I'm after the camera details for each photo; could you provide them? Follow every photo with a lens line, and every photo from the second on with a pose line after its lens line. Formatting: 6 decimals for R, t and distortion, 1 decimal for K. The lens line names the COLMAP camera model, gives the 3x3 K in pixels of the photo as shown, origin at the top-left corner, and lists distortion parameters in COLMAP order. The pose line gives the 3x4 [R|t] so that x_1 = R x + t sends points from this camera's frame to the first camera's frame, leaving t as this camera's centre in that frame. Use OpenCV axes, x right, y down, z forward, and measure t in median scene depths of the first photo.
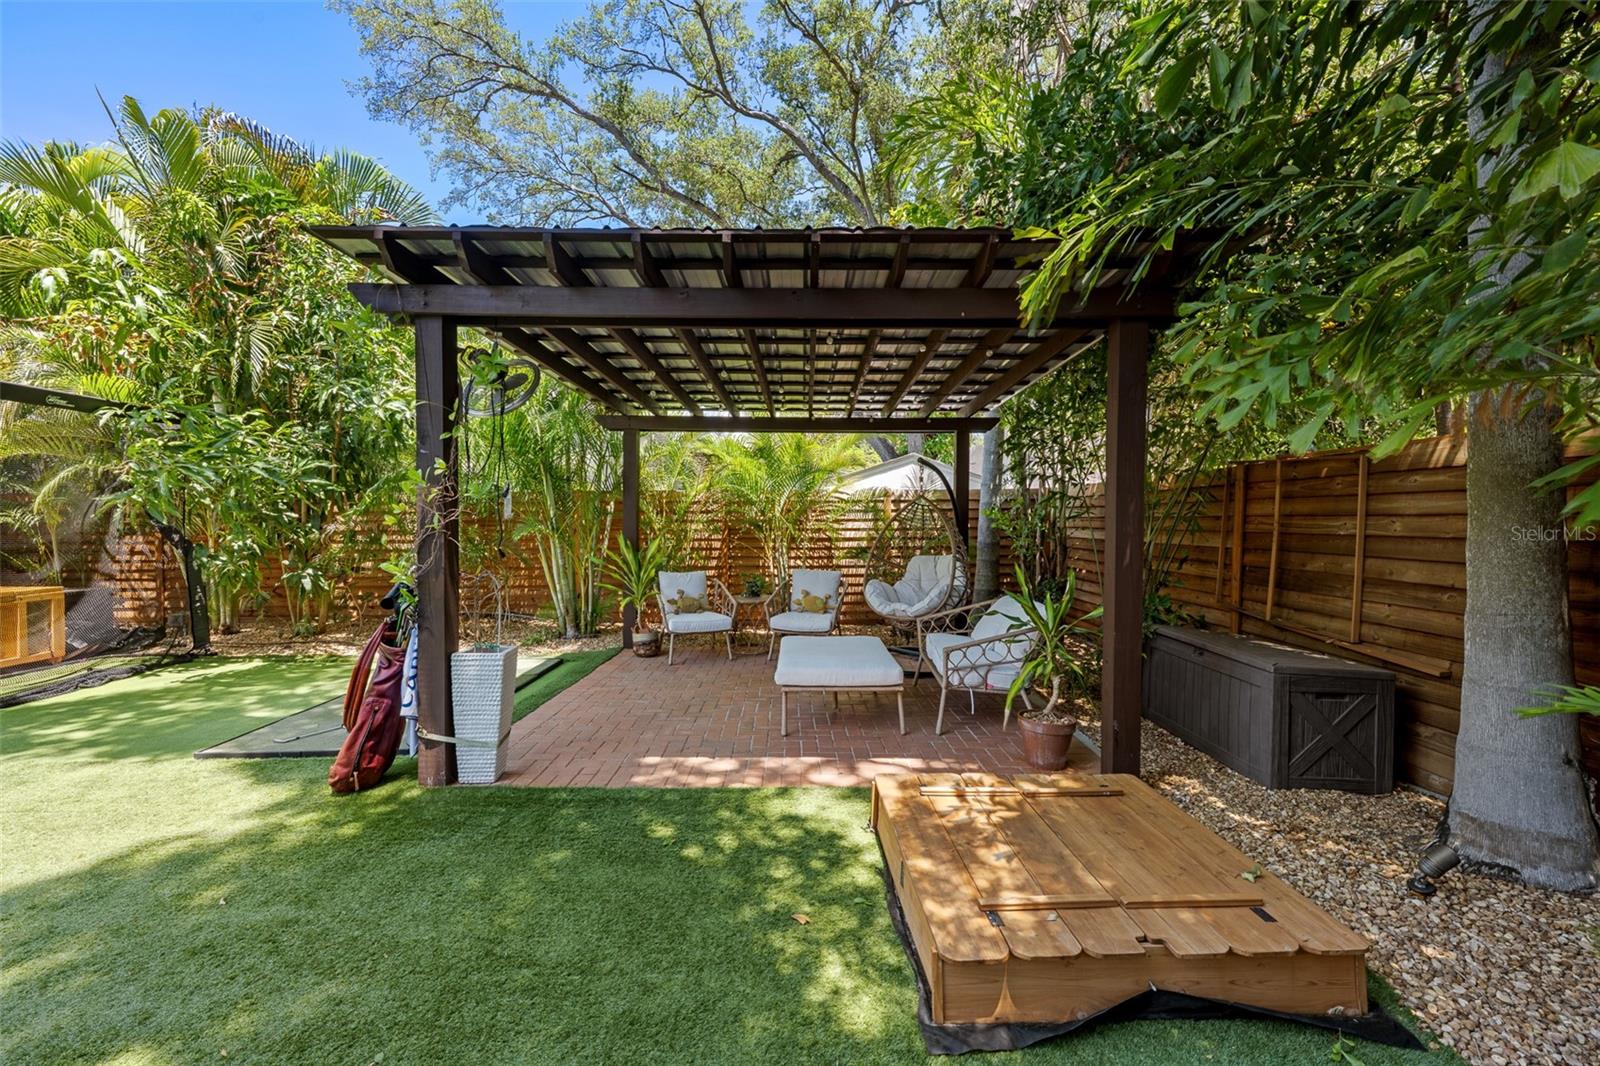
lens RADIAL K [[632.6, 0, 795.7], [0, 632.6, 531.6], [0, 0, 1]] dist [-0.002870, -0.000012]
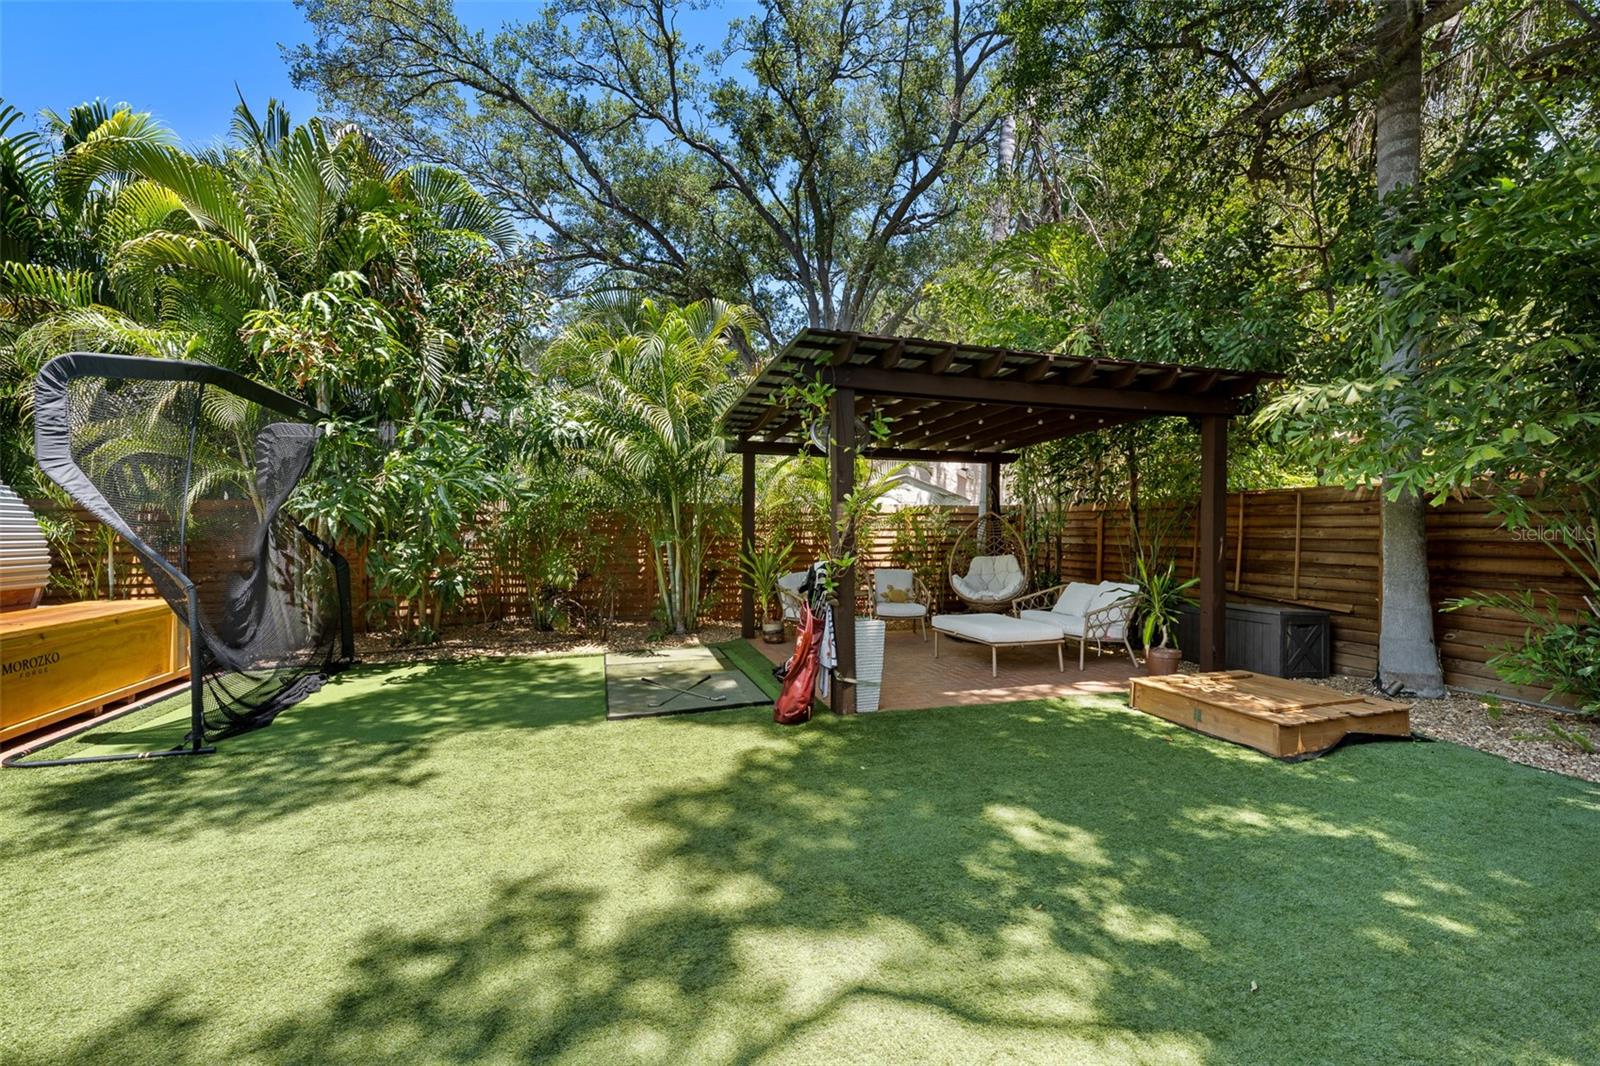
lens RADIAL K [[653.6, 0, 789.3], [0, 653.6, 532.4], [0, 0, 1]] dist [-0.002769, -0.000213]
pose [[0.957479, 0.000398, 0.288502, -0.719321], [0.003910, 0.999889, -0.014354, 0.007053], [-0.288476, 0.014872, 0.957372, -0.242387]]
